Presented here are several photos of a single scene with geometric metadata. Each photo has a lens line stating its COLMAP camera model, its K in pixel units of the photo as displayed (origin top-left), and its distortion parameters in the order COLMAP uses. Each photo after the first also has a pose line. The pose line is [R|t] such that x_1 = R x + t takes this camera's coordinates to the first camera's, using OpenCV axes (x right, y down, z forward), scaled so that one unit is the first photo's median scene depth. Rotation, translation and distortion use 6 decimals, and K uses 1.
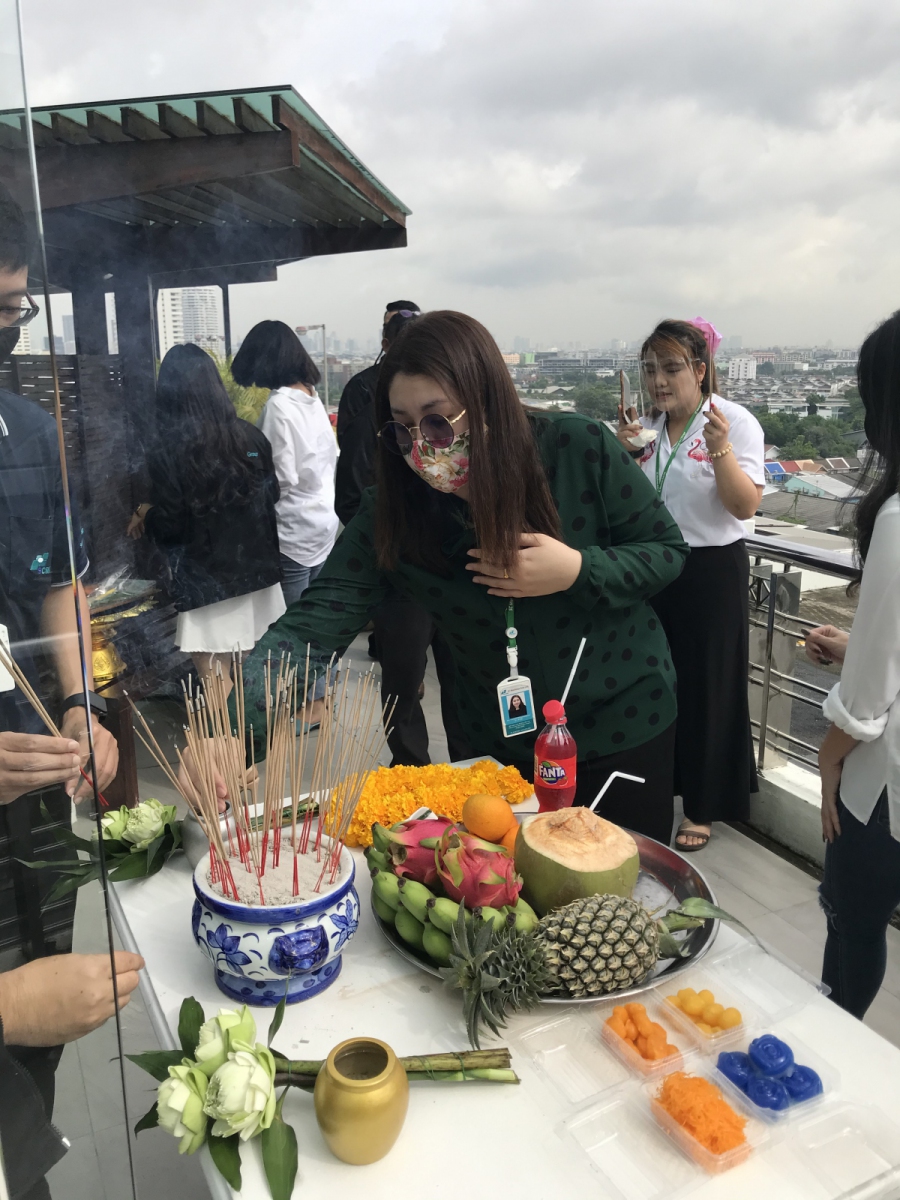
lens RADIAL K [[992.5, 0, 453.4], [0, 992.5, 599.4], [0, 0, 1]] dist [-0.016550, 0.033680]
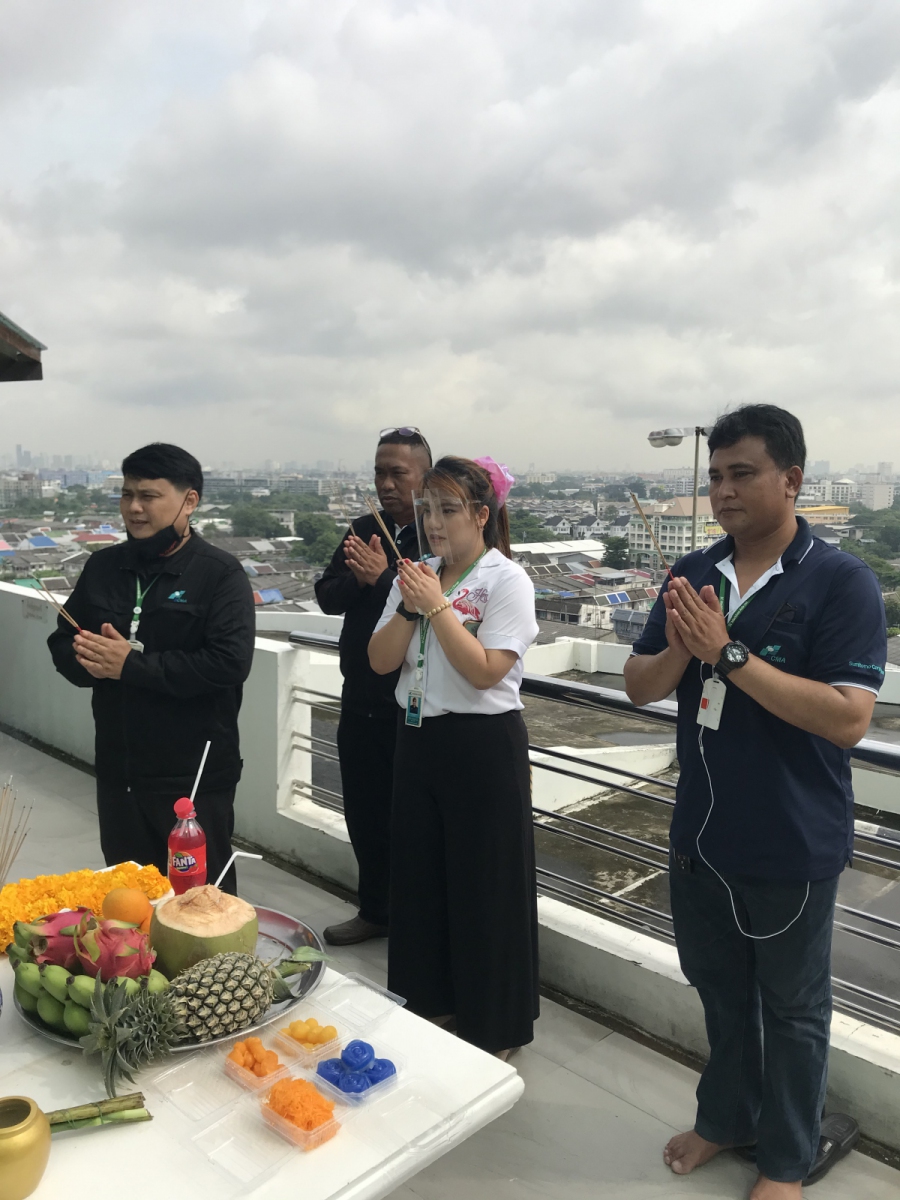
lens RADIAL K [[991.5, 0, 454.6], [0, 991.5, 597.4], [0, 0, 1]] dist [-0.003729, 0.024470]
pose [[0.942393, -0.026320, 0.333470, 0.025407], [0.065964, 0.991946, -0.108124, 0.020060], [-0.327939, 0.123893, 0.936540, -0.282781]]
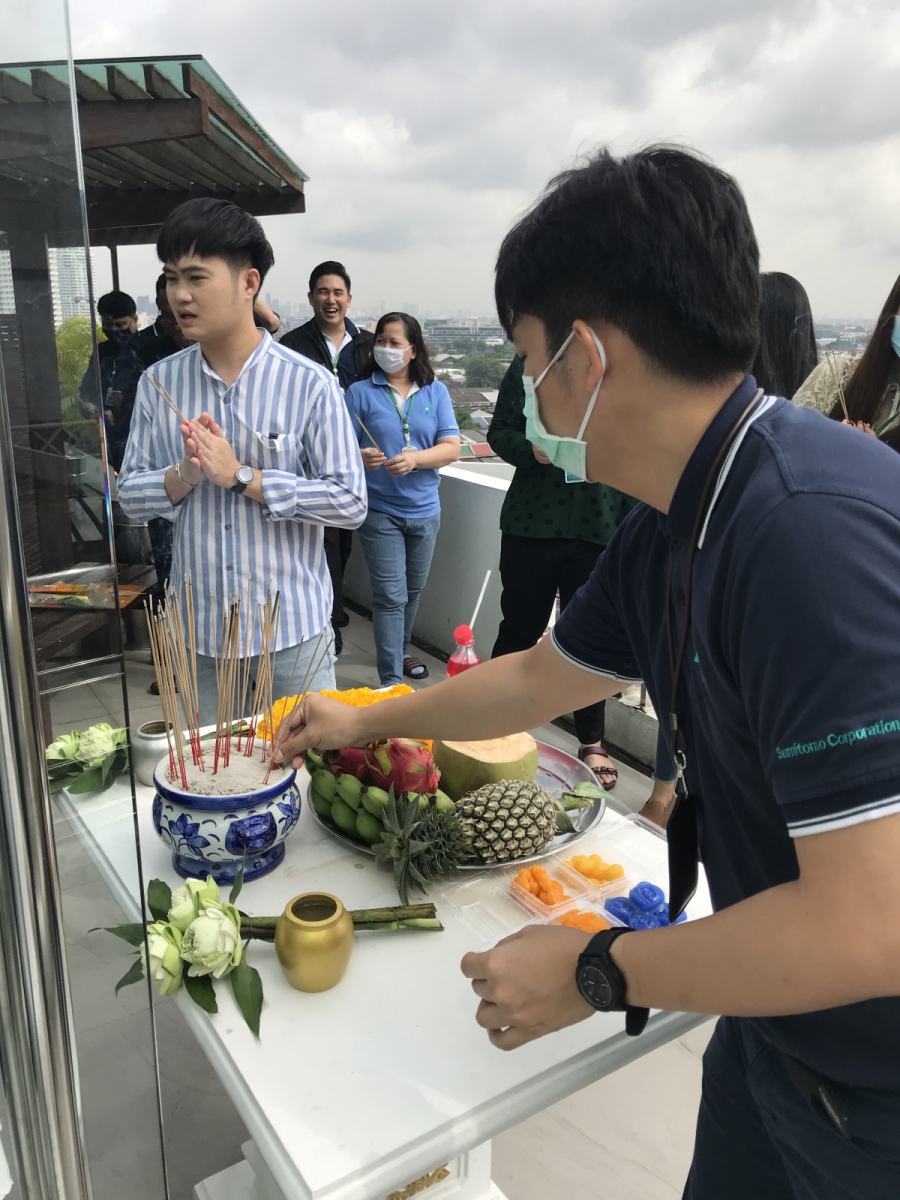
lens RADIAL K [[986.8, 0, 457.5], [0, 986.8, 594.3], [0, 0, 1]] dist [0.015556, -0.010723]
pose [[0.993633, -0.013237, 0.111889, -0.041281], [0.010161, 0.999556, 0.028017, 0.044000], [-0.112210, -0.026702, 0.993326, -0.167649]]
